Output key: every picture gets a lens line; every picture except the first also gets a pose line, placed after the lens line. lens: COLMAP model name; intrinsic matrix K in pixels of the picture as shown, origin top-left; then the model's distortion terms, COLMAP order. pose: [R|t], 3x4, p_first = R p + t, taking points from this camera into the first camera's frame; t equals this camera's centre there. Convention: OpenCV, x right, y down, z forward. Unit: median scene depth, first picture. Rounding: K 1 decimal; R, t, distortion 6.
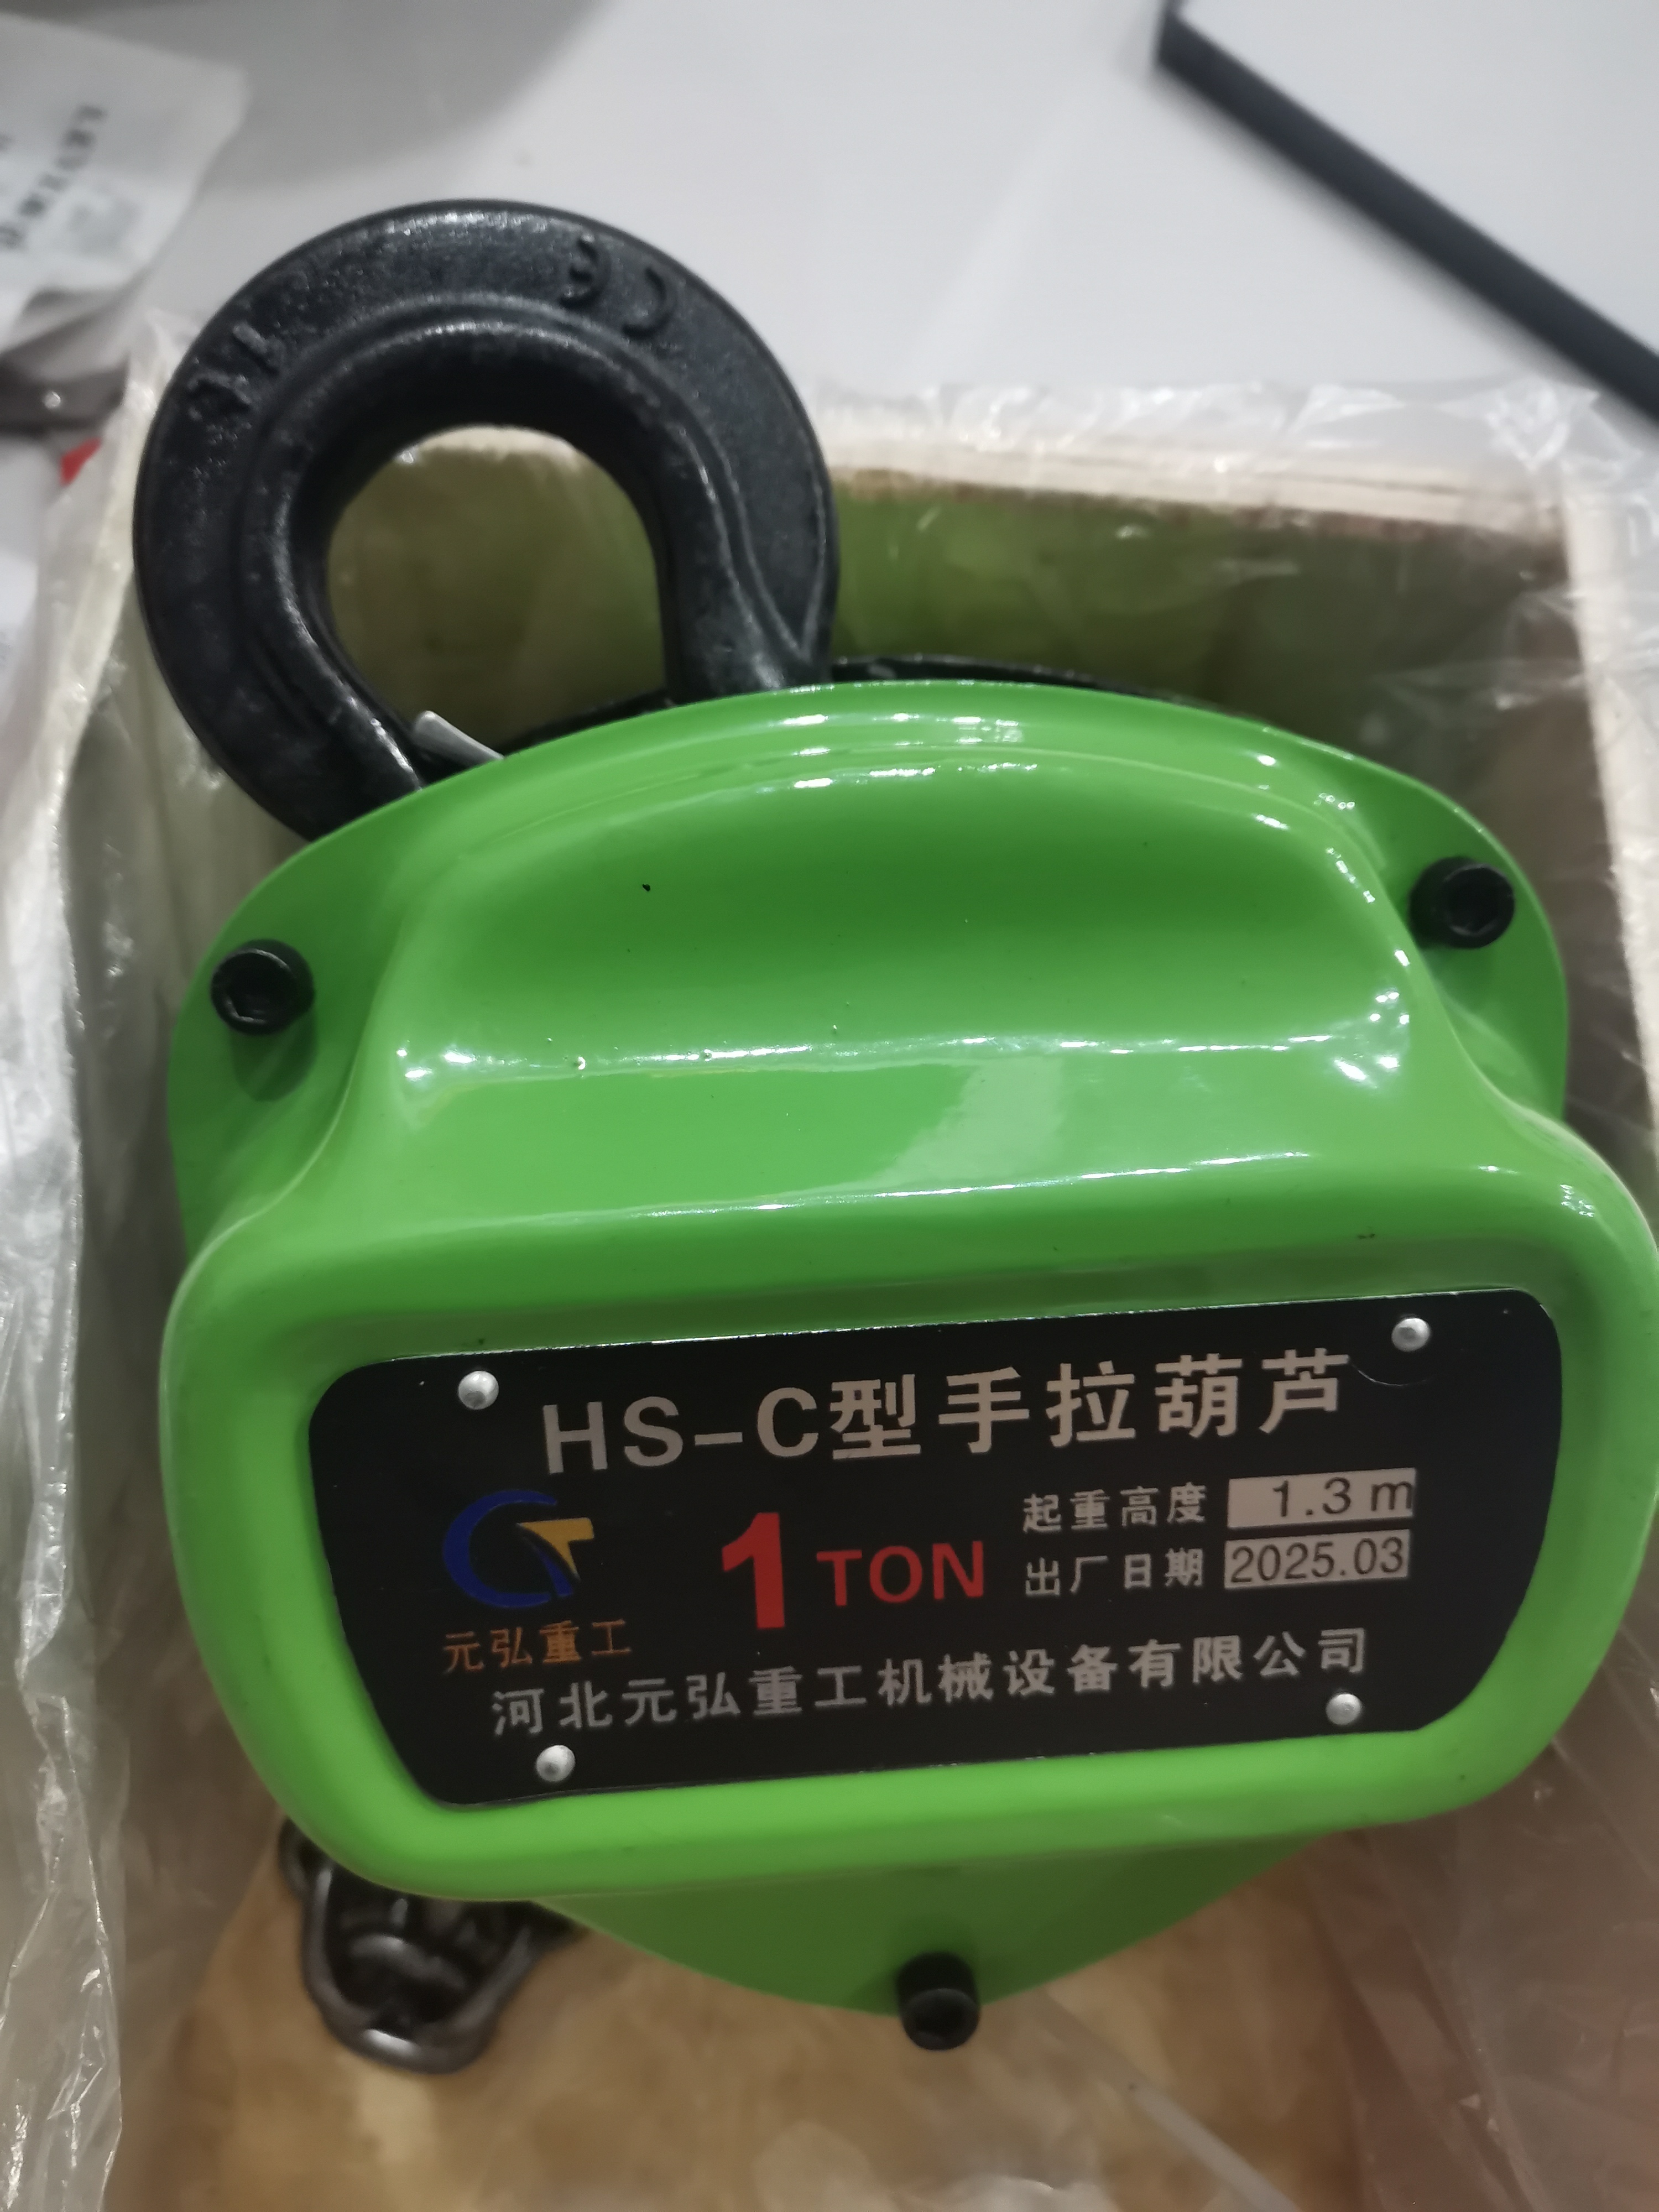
lens RADIAL K [[1716.8, 0, 829.5], [0, 1716.8, 1106.0], [0, 0, 1]] dist [-0.014110, -0.009923]
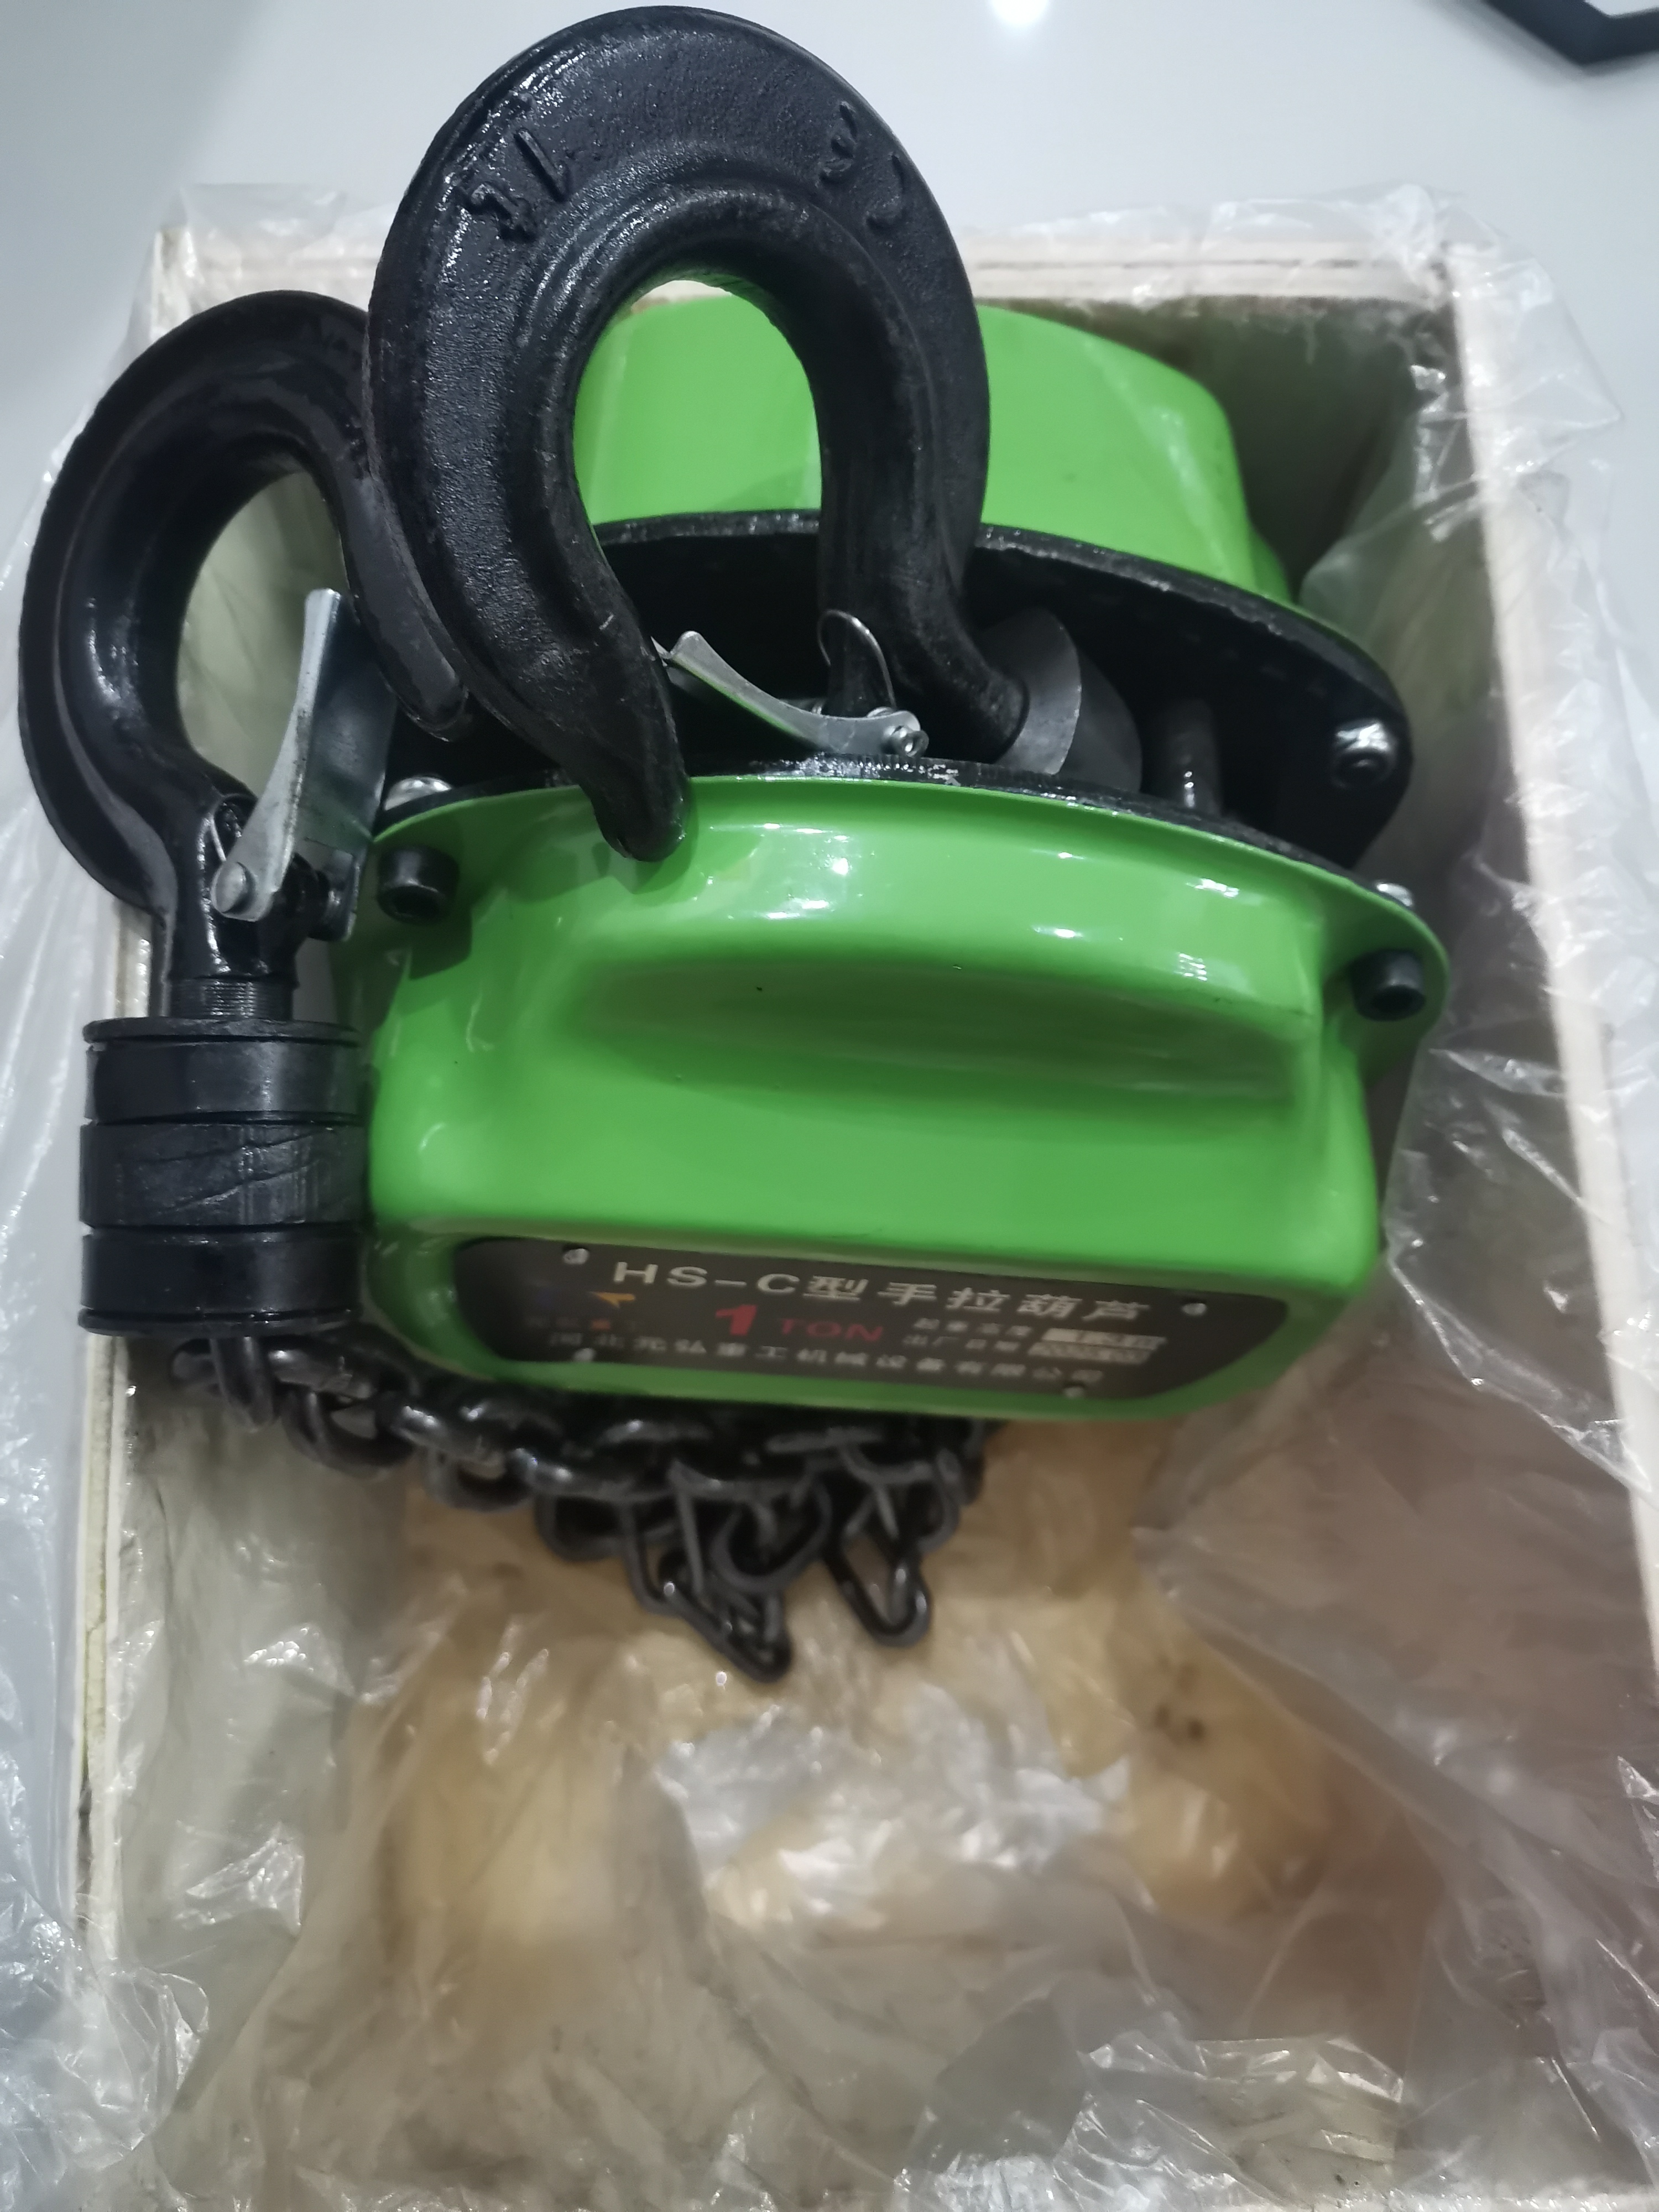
lens RADIAL K [[1716.8, 0, 829.5], [0, 1716.8, 1106.0], [0, 0, 1]] dist [-0.014110, -0.009923]
pose [[0.971621, 0.169844, 0.164635, -0.244679], [-0.236440, 0.676953, 0.697016, -0.938365], [0.006934, -0.716162, 0.697900, 0.071618]]
